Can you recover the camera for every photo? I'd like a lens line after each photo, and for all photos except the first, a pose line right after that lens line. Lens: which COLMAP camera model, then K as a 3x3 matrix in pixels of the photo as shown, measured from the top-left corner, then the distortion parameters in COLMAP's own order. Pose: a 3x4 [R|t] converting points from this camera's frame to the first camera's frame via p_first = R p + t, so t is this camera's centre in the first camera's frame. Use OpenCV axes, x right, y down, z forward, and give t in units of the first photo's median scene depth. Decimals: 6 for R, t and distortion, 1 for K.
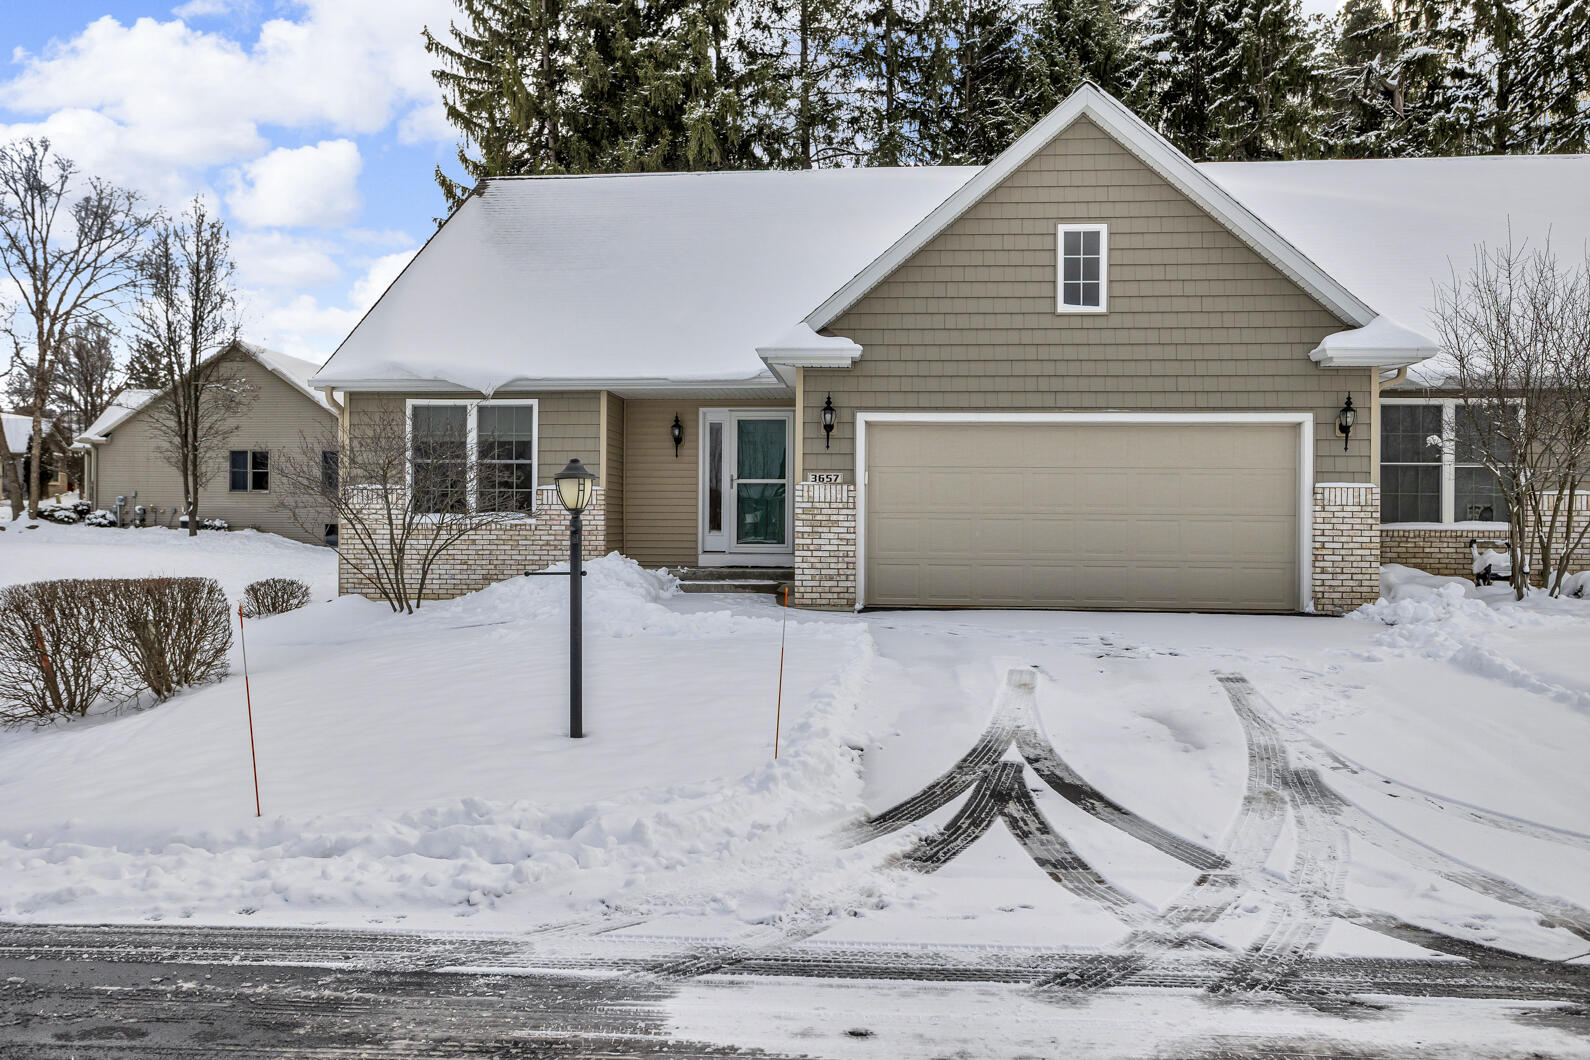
lens RADIAL K [[1294.6, 0, 794.9], [0, 1294.6, 532.2], [0, 0, 1]] dist [-0.003572, 0.000004]
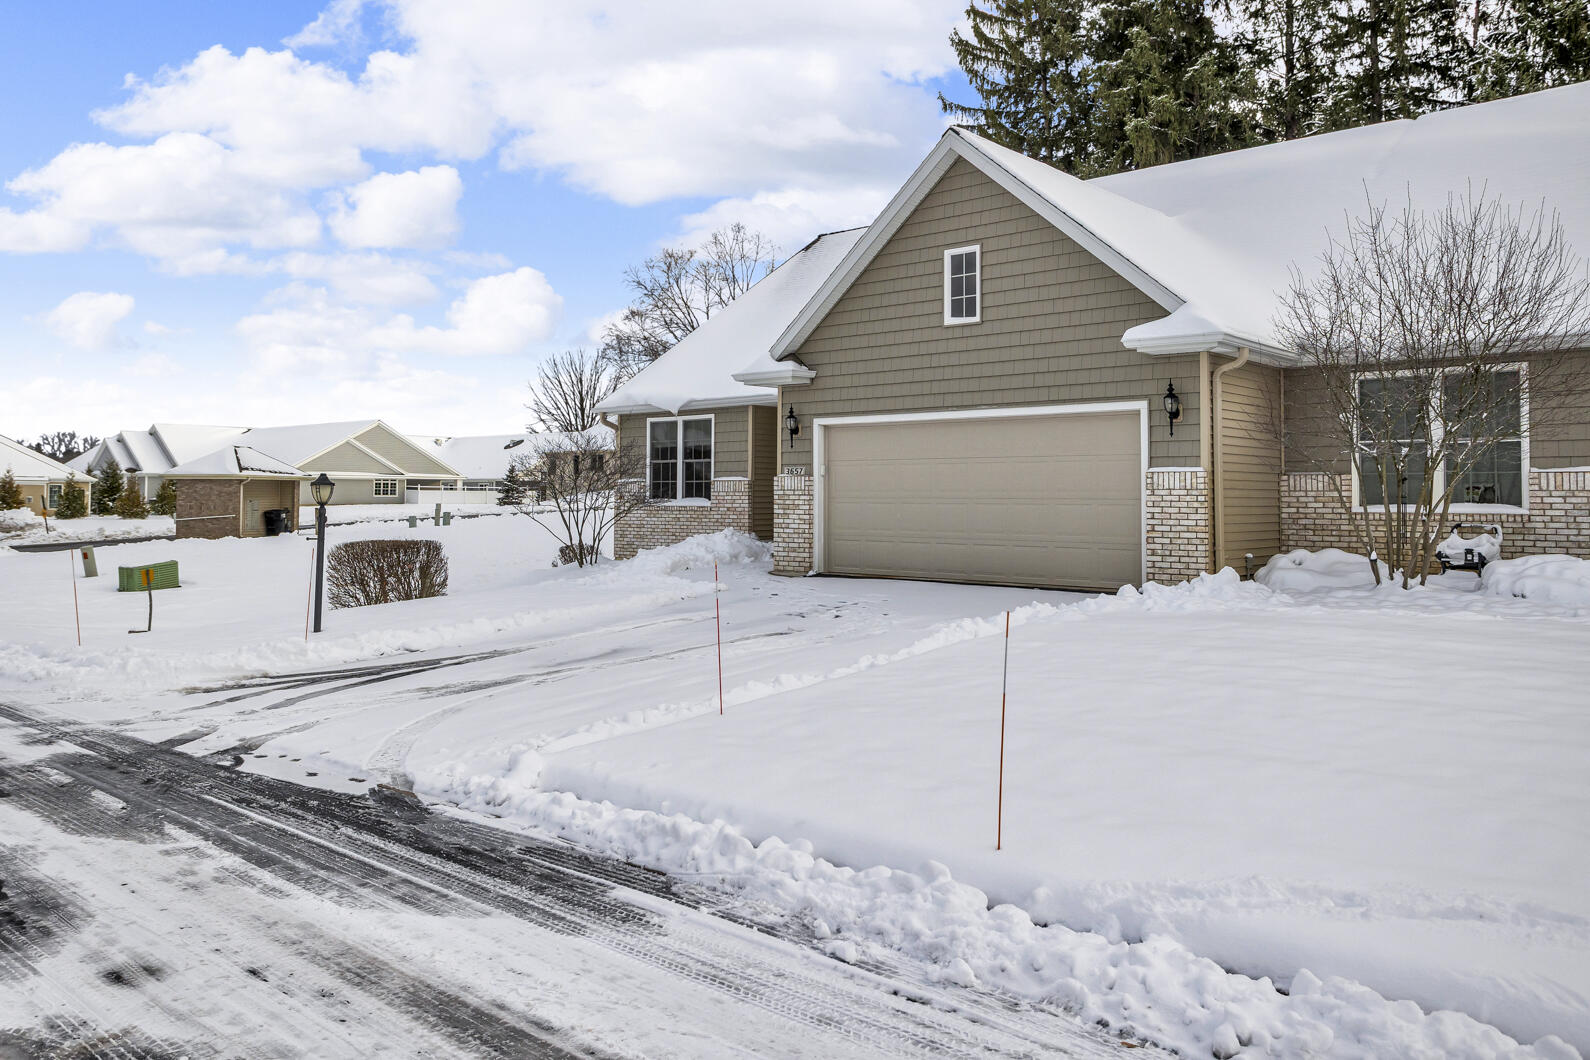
lens RADIAL K [[1225.6, 0, 786.9], [0, 1225.6, 469.0], [0, 0, 1]] dist [-0.002728, -0.000534]
pose [[0.790266, -0.018726, -0.612477, 0.763677], [-0.001622, 0.999466, -0.032651, -0.004558], [0.612761, 0.026796, 0.789814, 0.046252]]
